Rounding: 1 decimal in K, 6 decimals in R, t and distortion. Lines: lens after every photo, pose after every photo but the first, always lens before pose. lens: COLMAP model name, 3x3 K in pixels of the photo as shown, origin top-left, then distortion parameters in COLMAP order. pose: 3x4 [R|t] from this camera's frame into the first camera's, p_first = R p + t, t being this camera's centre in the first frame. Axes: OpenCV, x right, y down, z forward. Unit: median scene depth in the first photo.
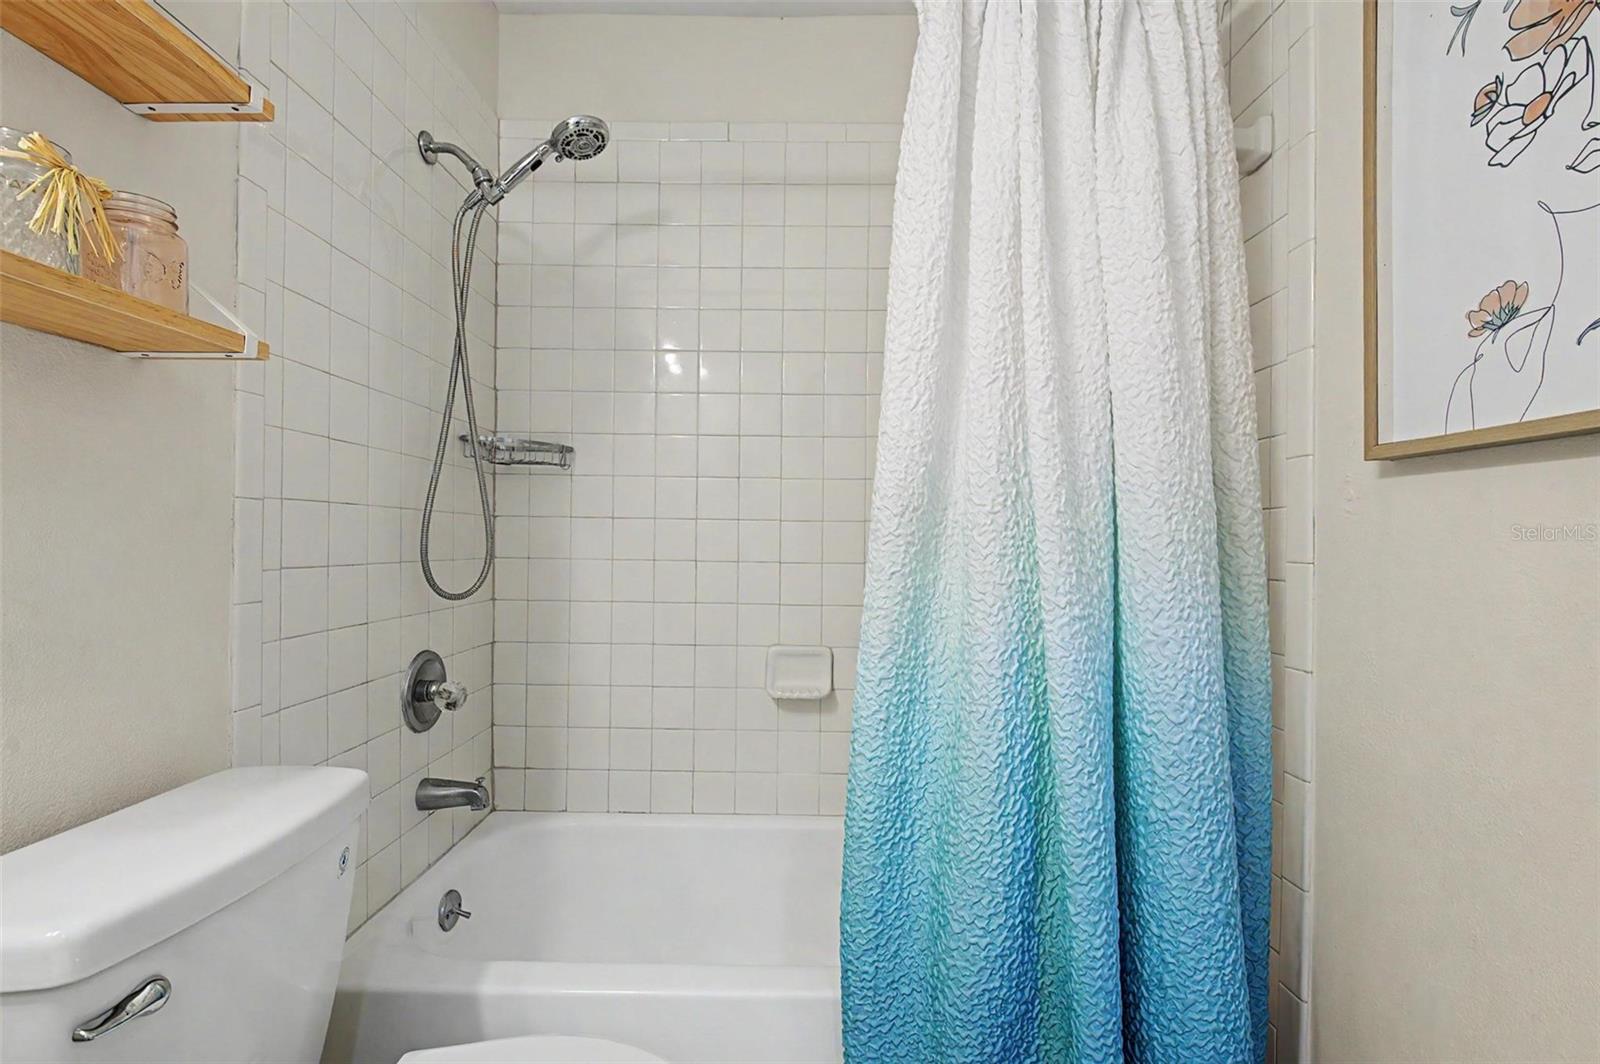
lens RADIAL K [[691.4, 0, 756.8], [0, 691.4, 535.3], [0, 0, 1]] dist [-0.001205, -0.001210]
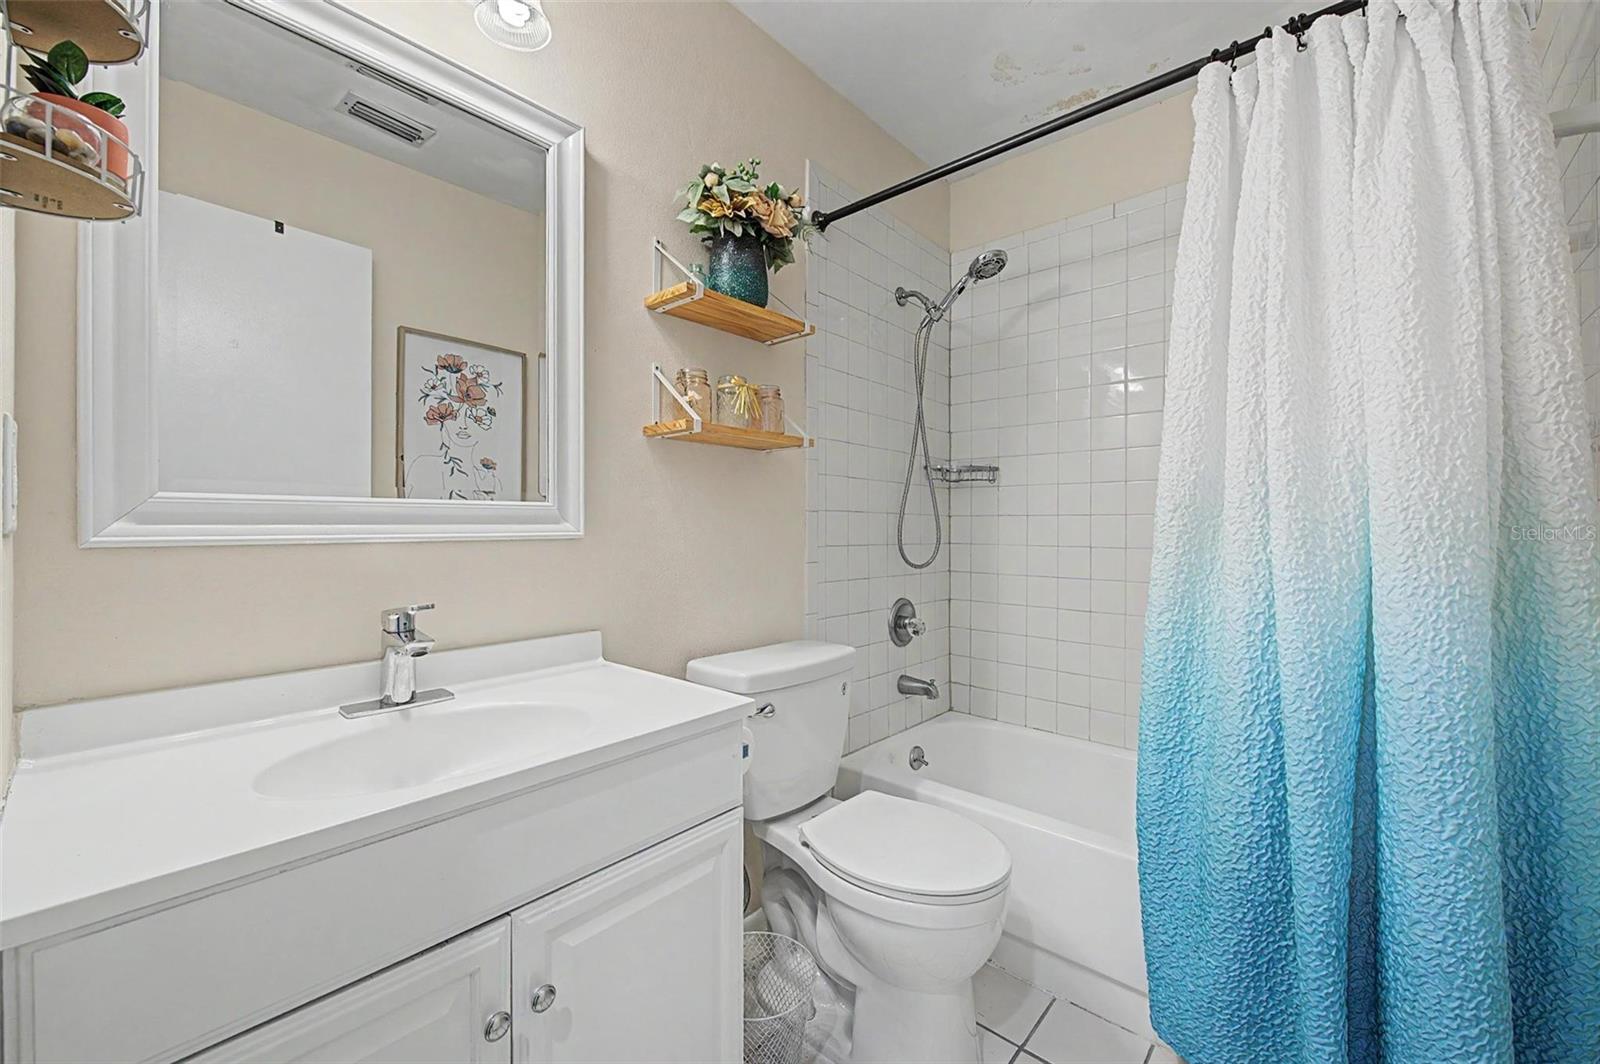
lens RADIAL K [[640.1, 0, 801.5], [0, 640.1, 530.9], [0, 0, 1]] dist [-0.004895, -0.000563]
pose [[0.751163, -0.005915, -0.660091, 0.494954], [0.006690, 0.999977, -0.001347, 0.006579], [0.660083, -0.003404, 0.751185, -0.443389]]
